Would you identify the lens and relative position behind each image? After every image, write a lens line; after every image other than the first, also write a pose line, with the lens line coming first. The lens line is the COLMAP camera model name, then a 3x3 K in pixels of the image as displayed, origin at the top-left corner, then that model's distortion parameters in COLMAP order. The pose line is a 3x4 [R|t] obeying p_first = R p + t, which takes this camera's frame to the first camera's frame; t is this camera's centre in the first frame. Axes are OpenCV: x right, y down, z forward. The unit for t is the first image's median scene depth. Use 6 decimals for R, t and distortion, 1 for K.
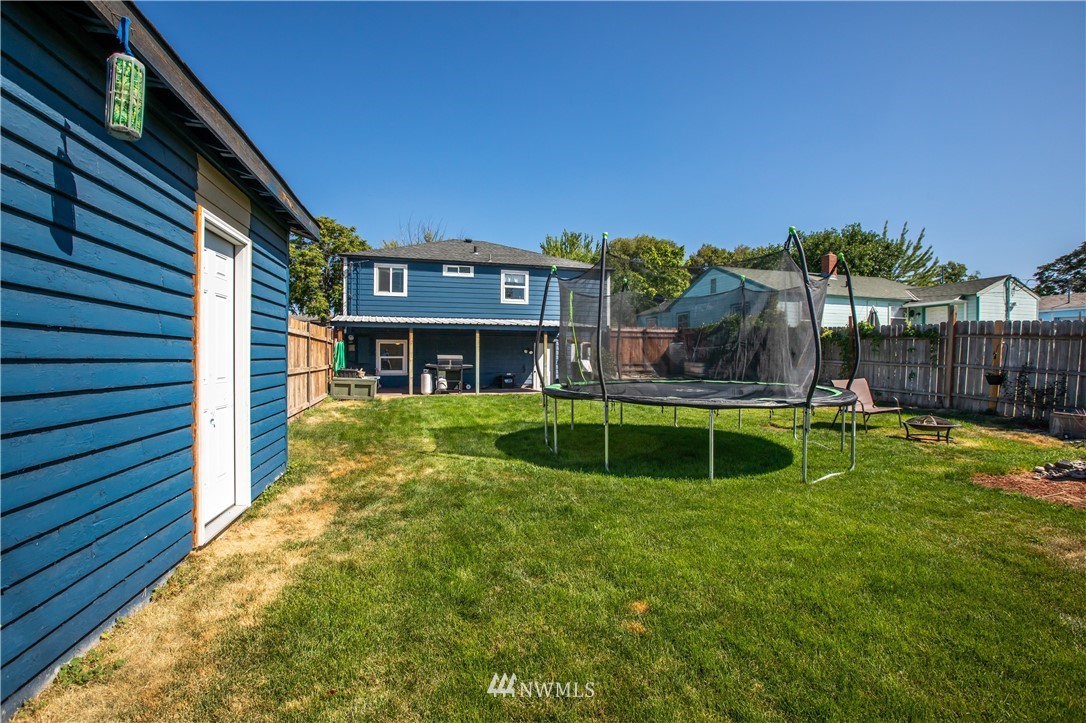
lens RADIAL K [[491.0, 0, 543.0], [0, 491.0, 361.5], [0, 0, 1]] dist [-0.002984, -0.000730]
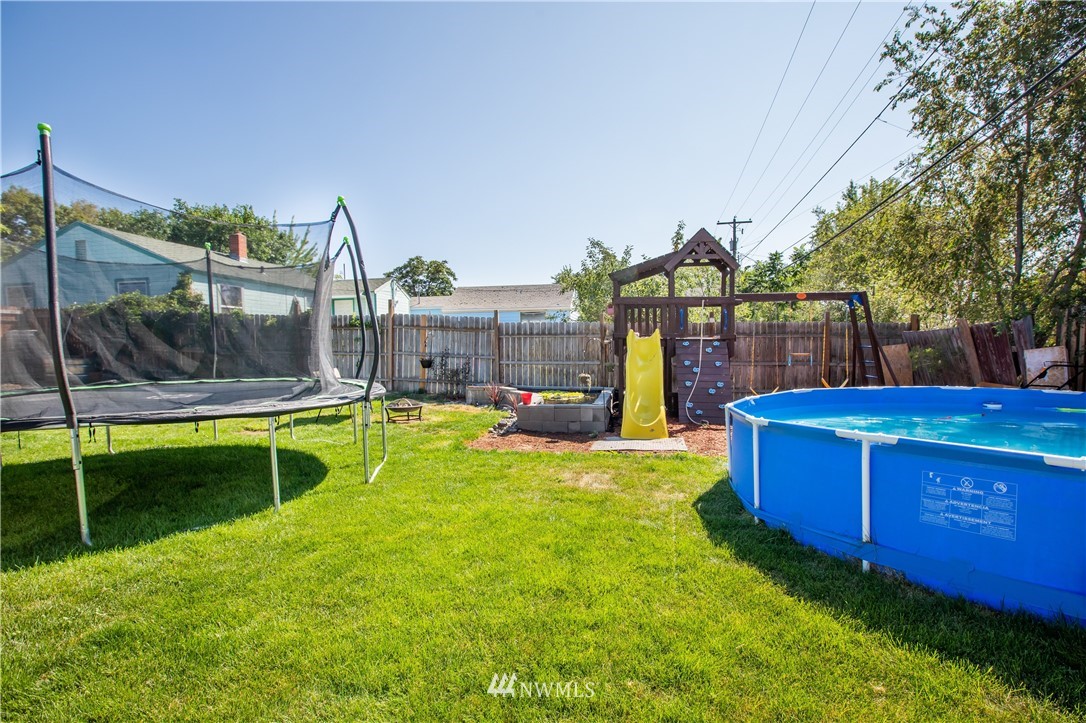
lens RADIAL K [[532.1, 0, 543.0], [0, 532.1, 361.5], [0, 0, 1]] dist [-0.005212, -0.000559]
pose [[0.443608, -0.037573, 0.895433, -0.130471], [0.023572, 0.999264, 0.030252, -0.001667], [-0.895911, 0.007687, 0.444168, 0.167274]]
